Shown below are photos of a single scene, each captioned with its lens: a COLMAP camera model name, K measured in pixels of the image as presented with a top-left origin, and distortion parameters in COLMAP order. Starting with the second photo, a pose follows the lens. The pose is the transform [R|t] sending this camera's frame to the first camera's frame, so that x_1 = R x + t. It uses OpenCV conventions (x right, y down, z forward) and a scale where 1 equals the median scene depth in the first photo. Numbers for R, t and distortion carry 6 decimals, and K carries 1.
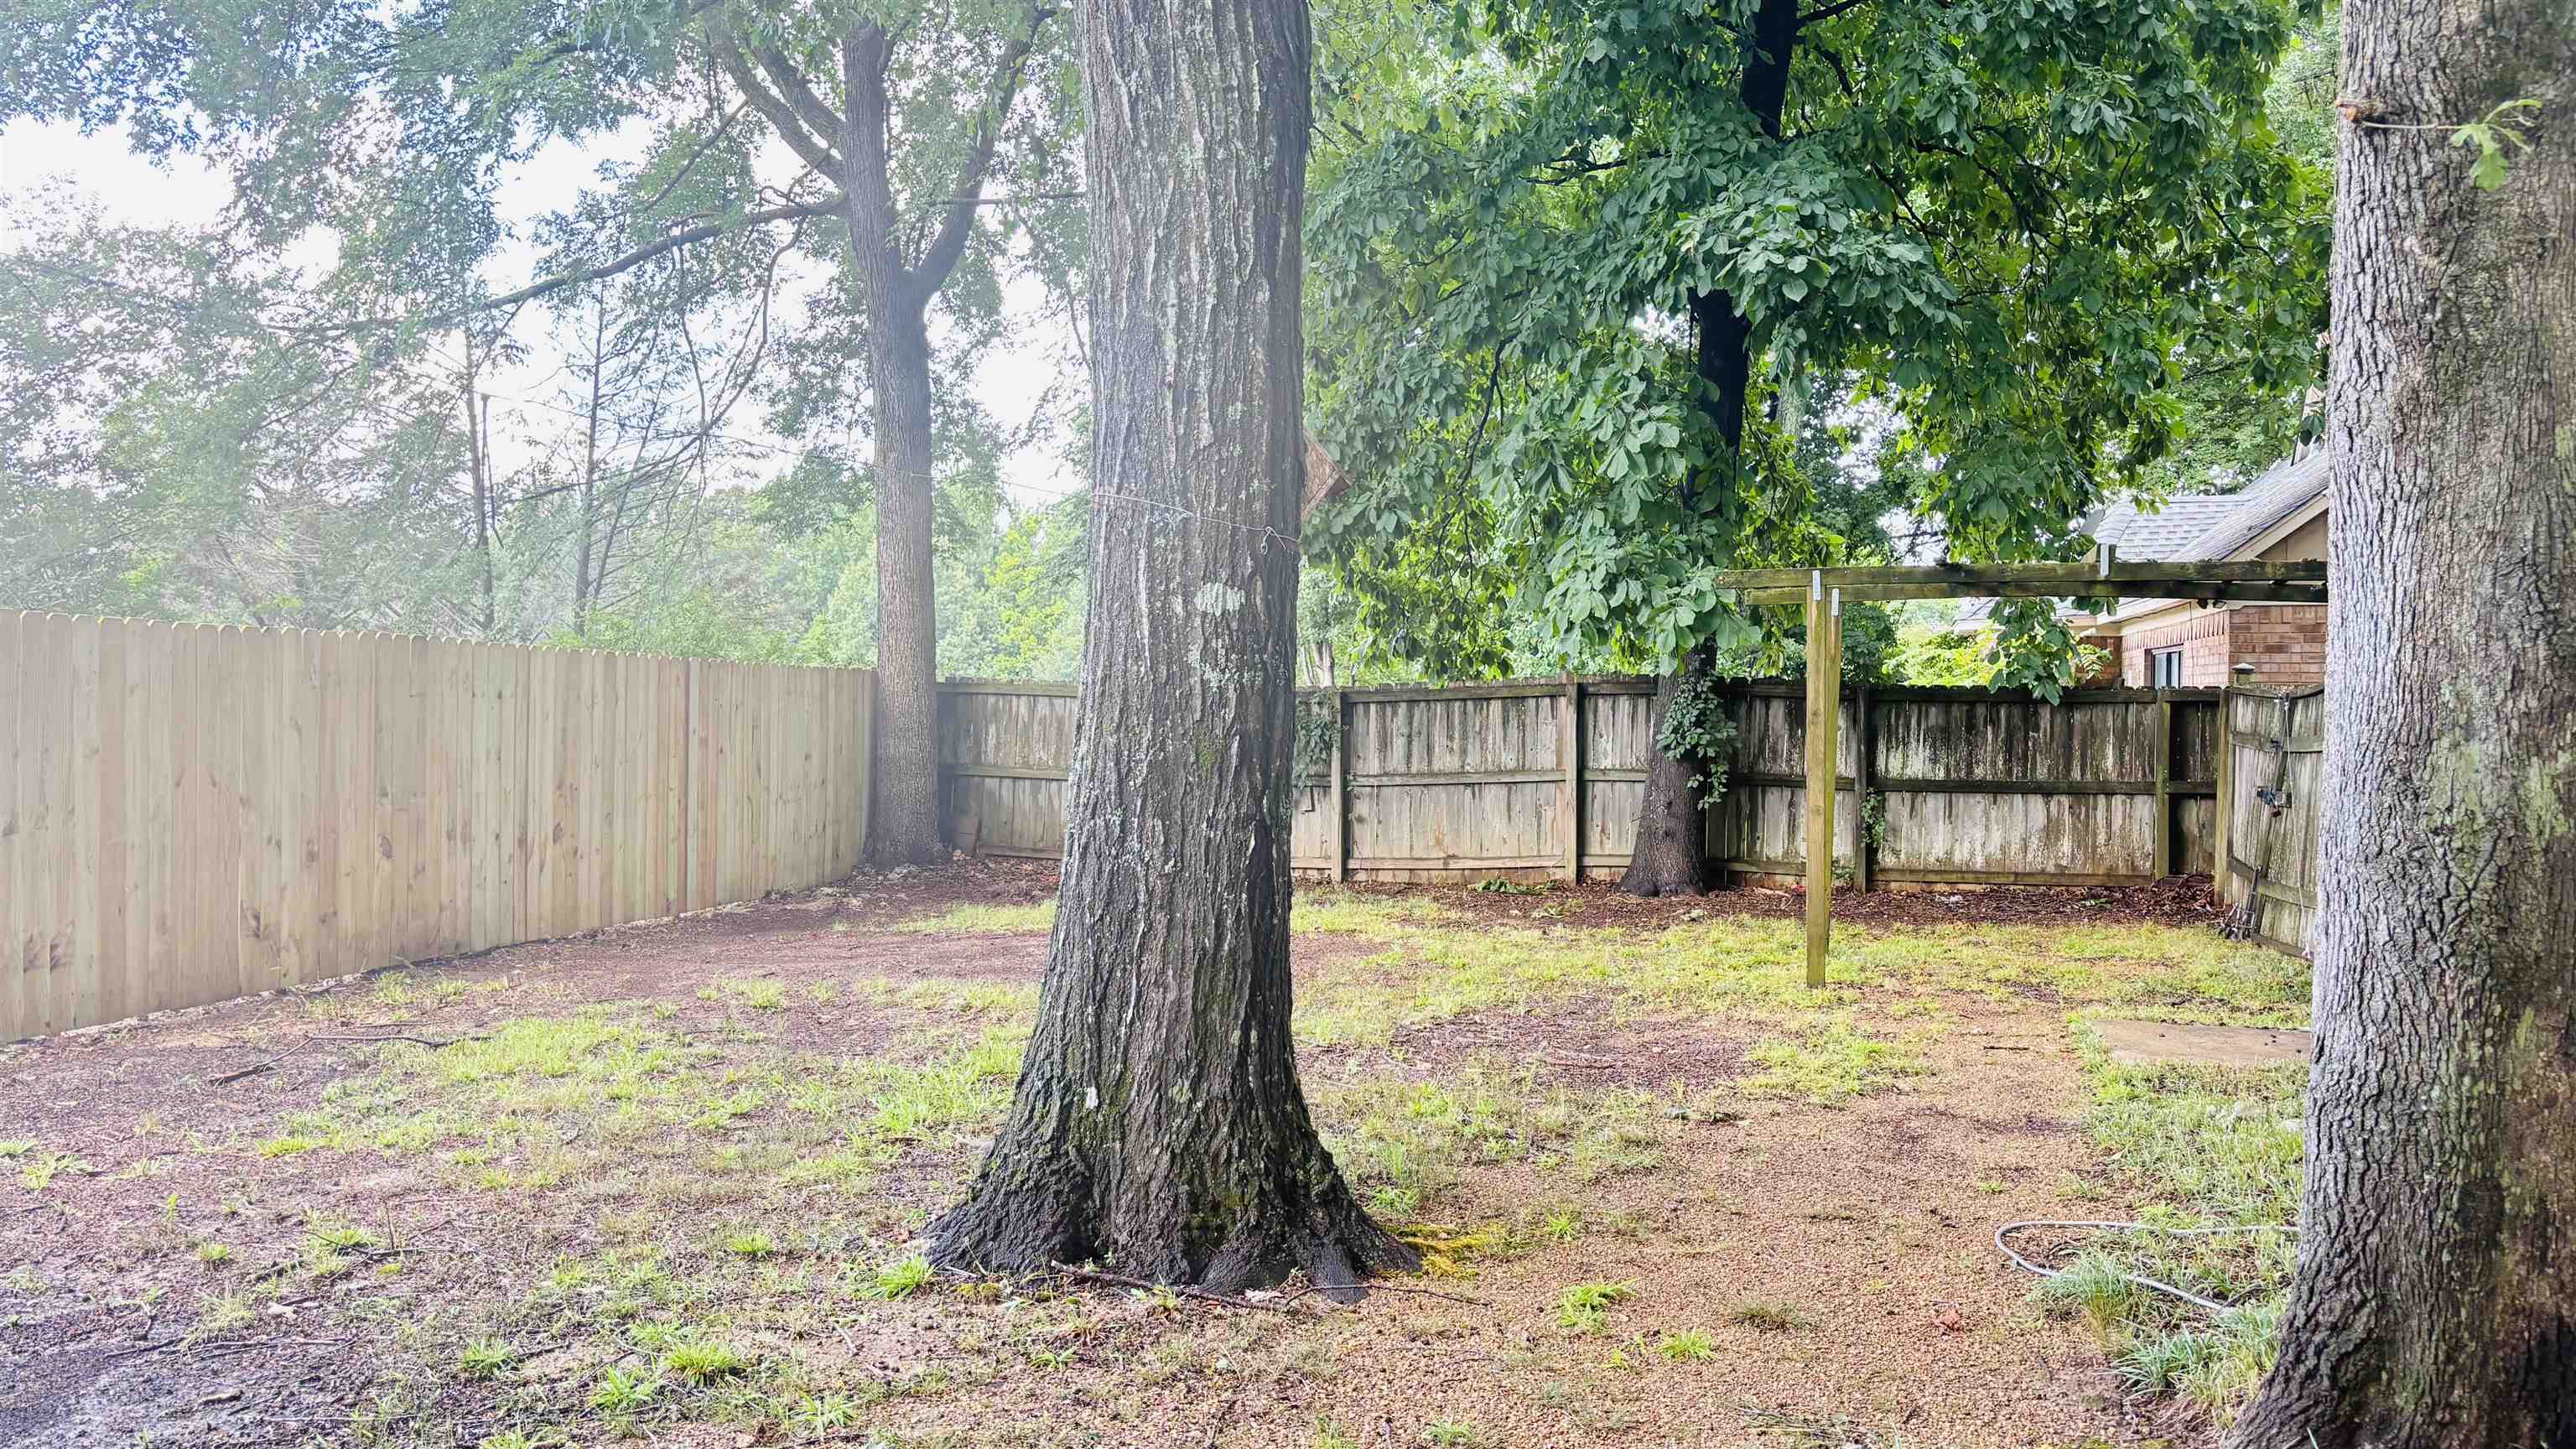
lens RADIAL K [[1947.3, 0, 1287.3], [0, 1947.3, 748.9], [0, 0, 1]] dist [0.036843, -0.036711]
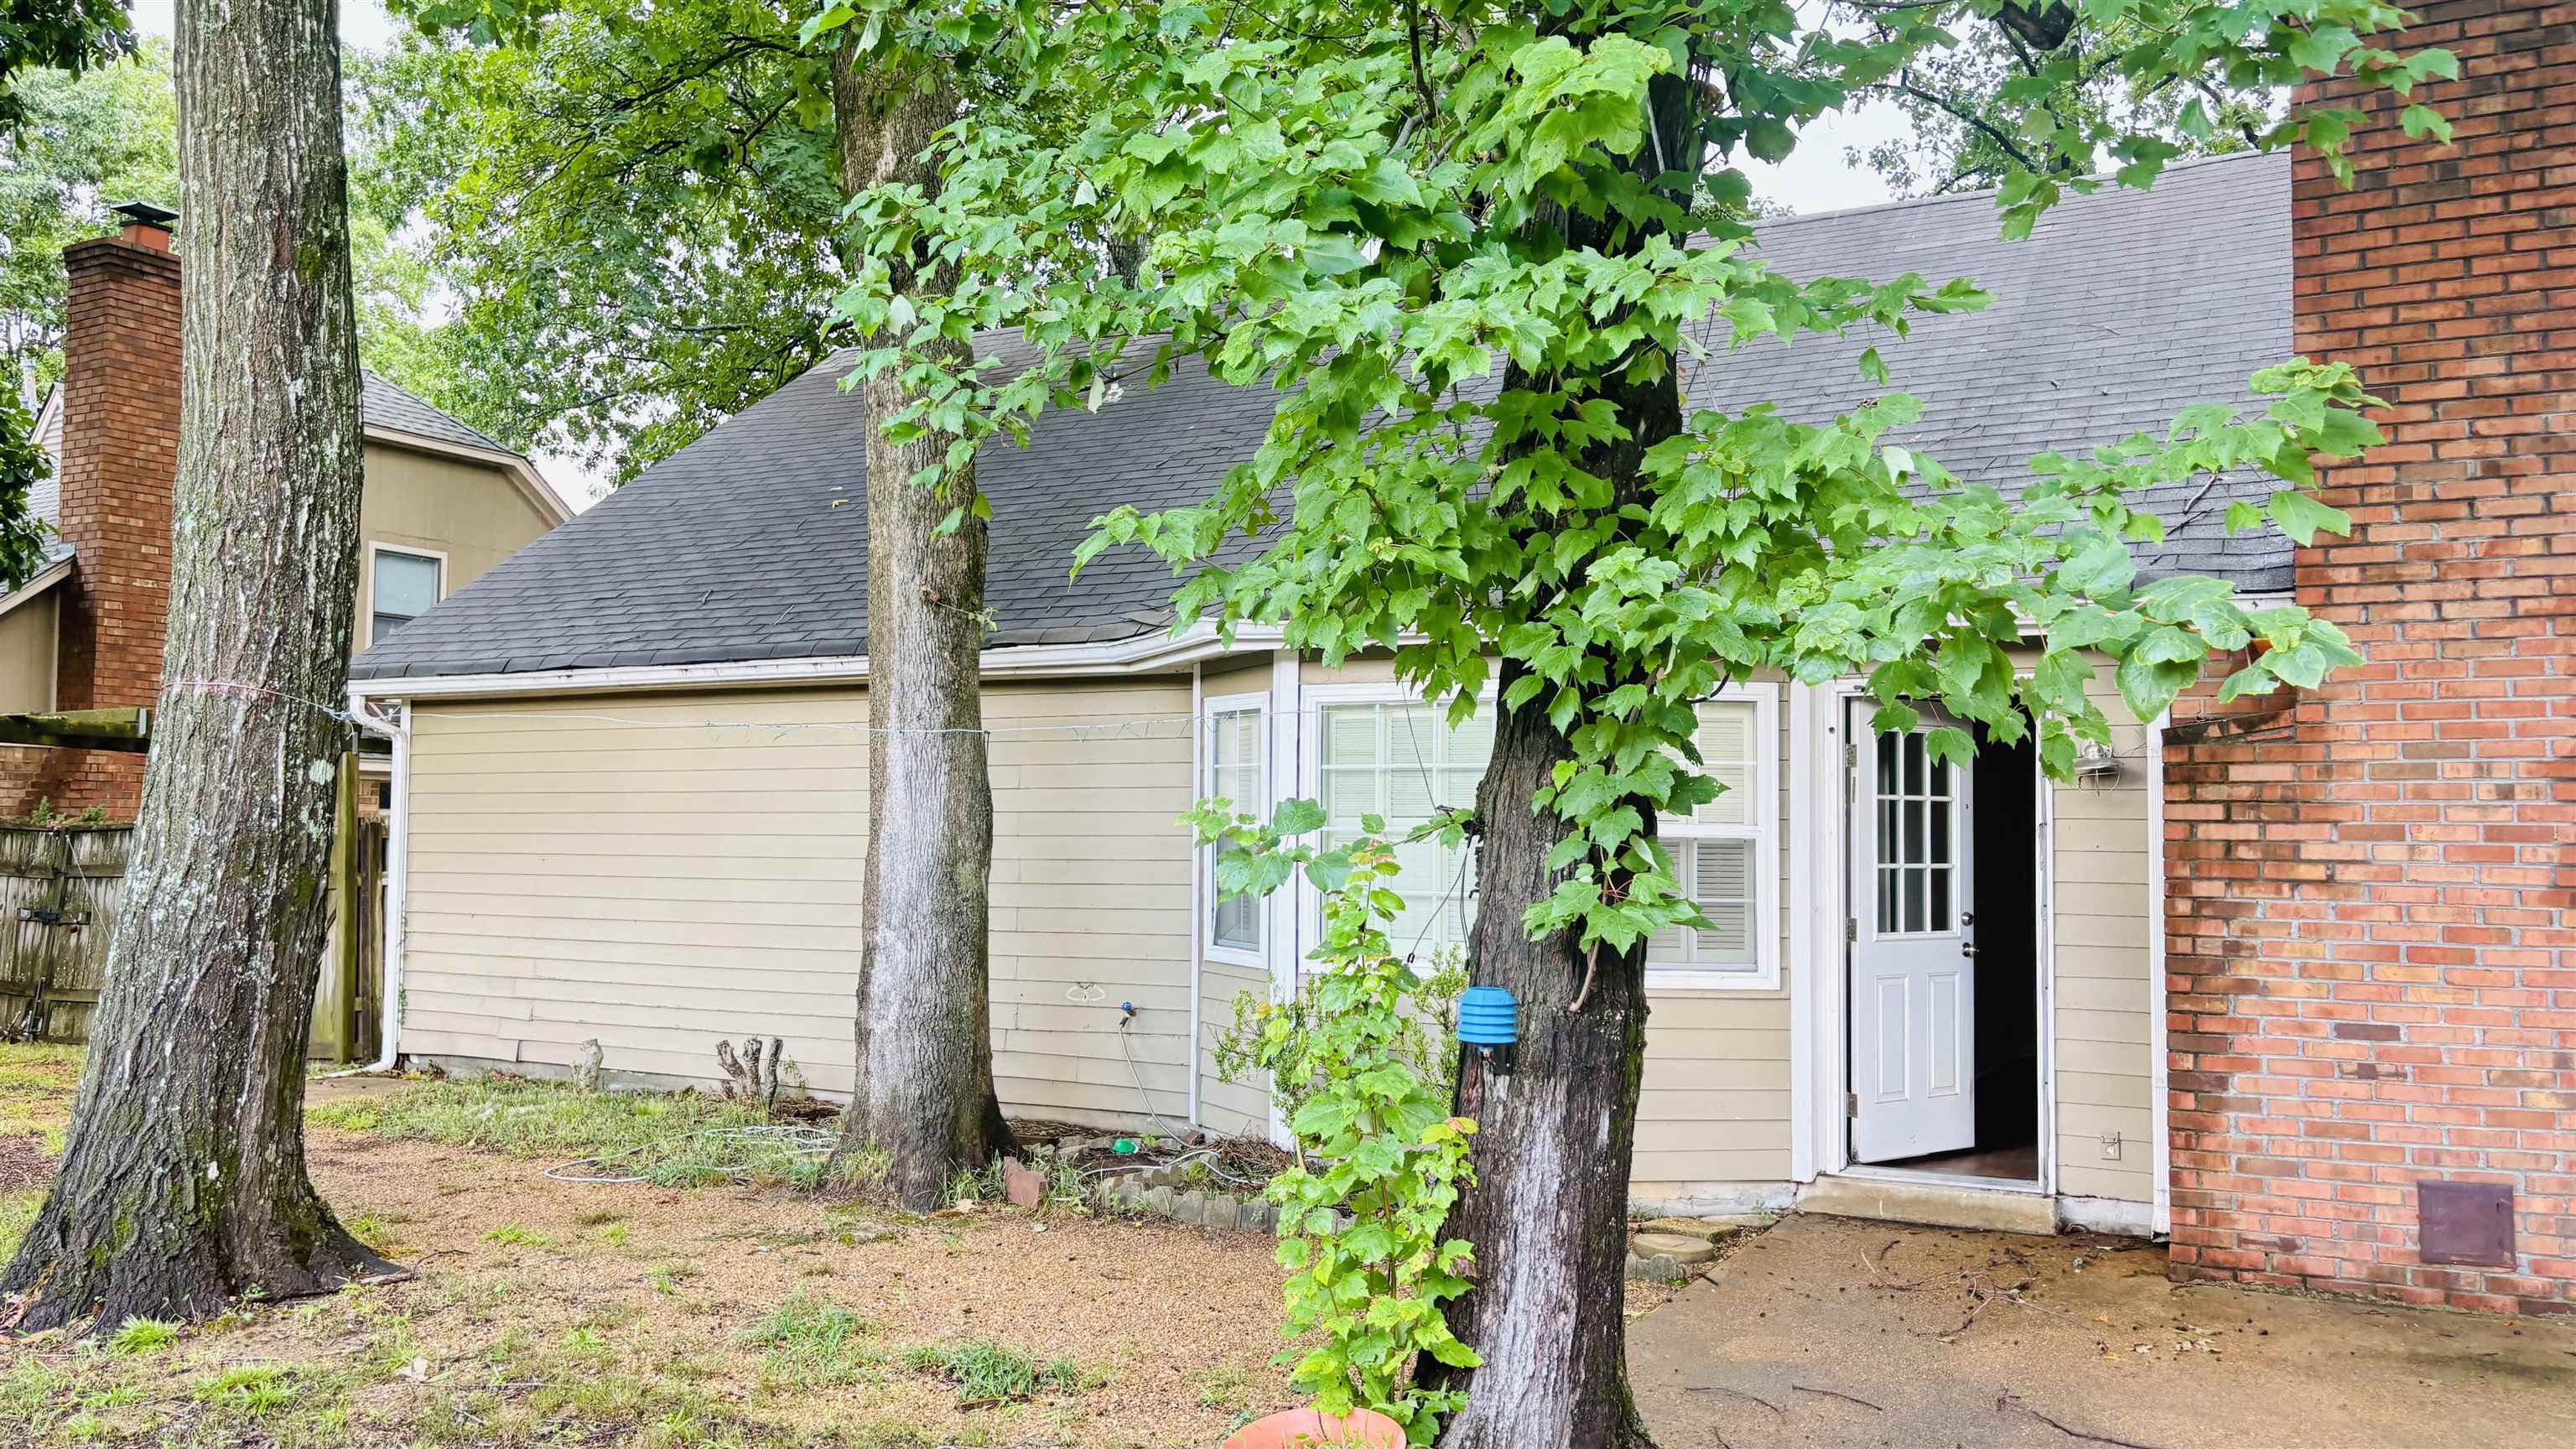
lens RADIAL K [[1947.3, 0, 1293.3], [0, 1947.3, 734.4], [0, 0, 1]] dist [0.036843, -0.036711]
pose [[0.227396, 0.048677, 0.972585, -1.198941], [0.019516, 0.998321, -0.054528, -0.016549], [-0.973607, 0.031381, 0.226064, 0.042003]]
